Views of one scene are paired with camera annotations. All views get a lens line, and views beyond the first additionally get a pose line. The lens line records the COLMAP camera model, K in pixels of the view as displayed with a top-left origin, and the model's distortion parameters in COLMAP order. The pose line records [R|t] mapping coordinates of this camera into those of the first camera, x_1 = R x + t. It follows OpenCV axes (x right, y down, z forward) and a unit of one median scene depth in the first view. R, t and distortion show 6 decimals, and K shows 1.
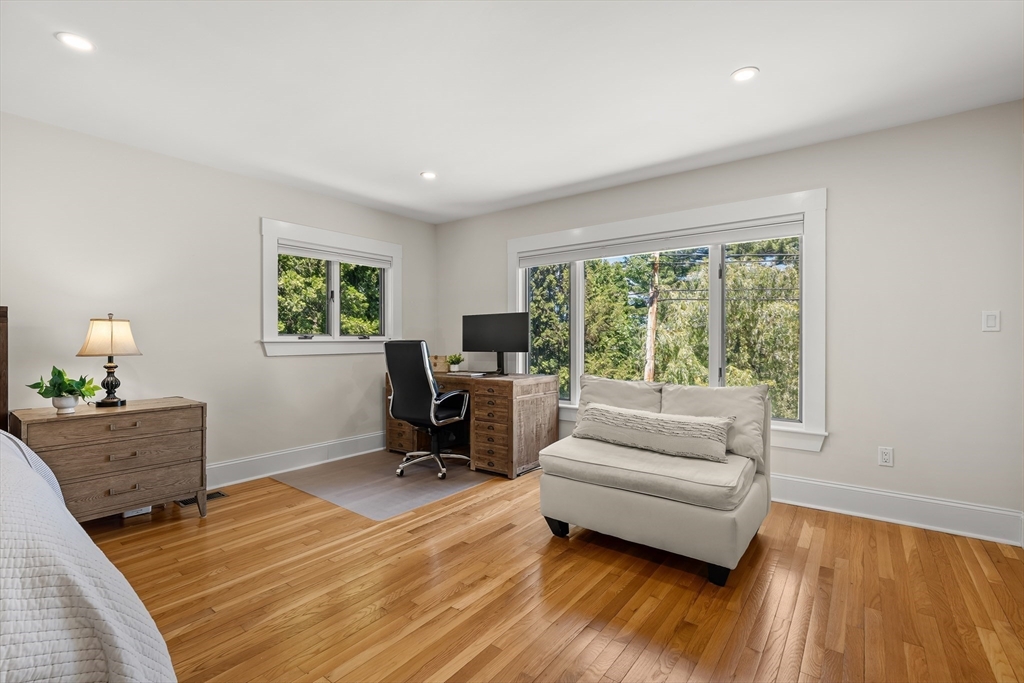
lens RADIAL K [[466.4, 0, 512.0], [0, 466.4, 341.5], [0, 0, 1]] dist [-0.001547, 0.000106]
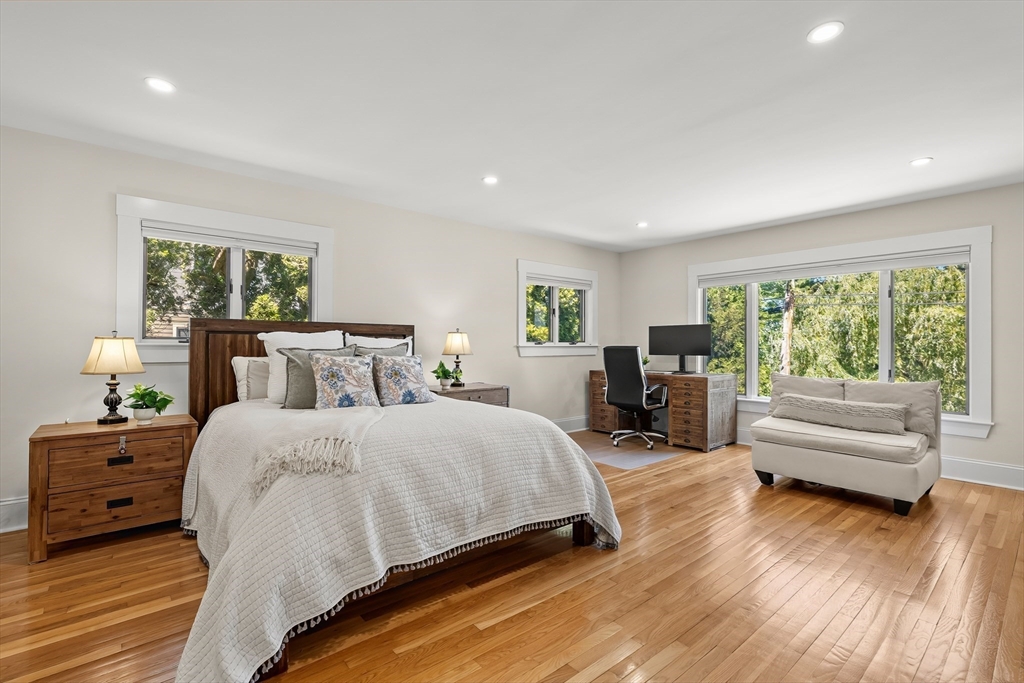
lens RADIAL K [[466.4, 0, 512.0], [0, 466.4, 341.5], [0, 0, 1]] dist [-0.001547, 0.000106]
pose [[0.976285, 0.003310, -0.216465, -0.239774], [-0.005203, 0.999953, -0.008175, -0.002666], [0.216428, 0.009108, 0.976256, -0.382452]]
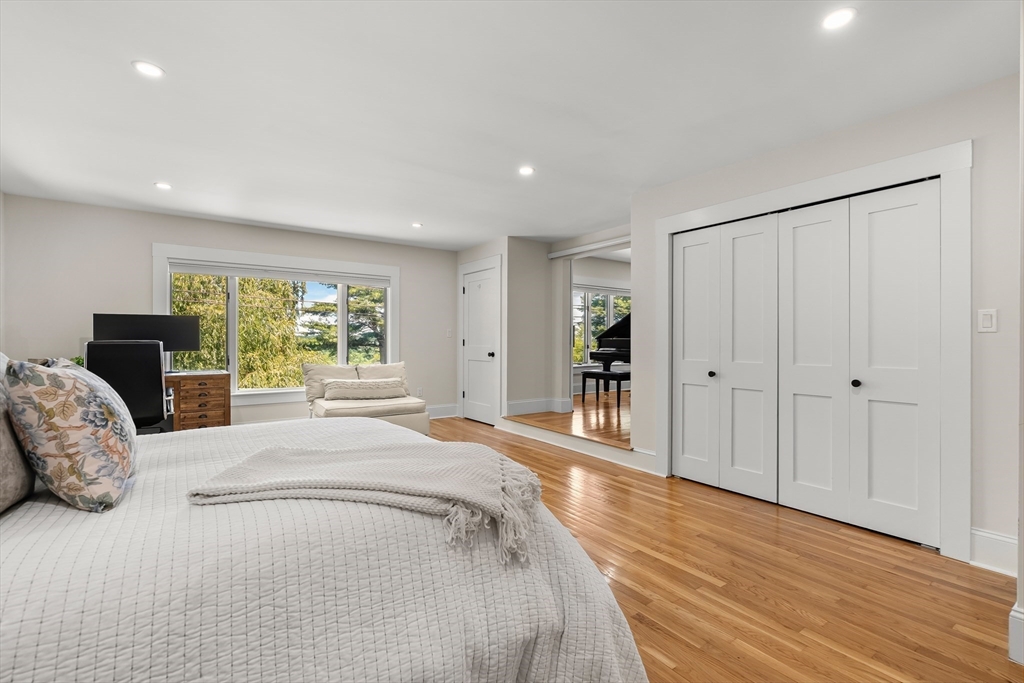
lens RADIAL K [[466.4, 0, 512.0], [0, 466.4, 341.5], [0, 0, 1]] dist [-0.001547, 0.000106]
pose [[0.291882, -0.002831, 0.956450, -0.912478], [0.000959, 0.999996, 0.002667, -0.002572], [-0.956454, 0.000139, 0.291883, -0.069414]]
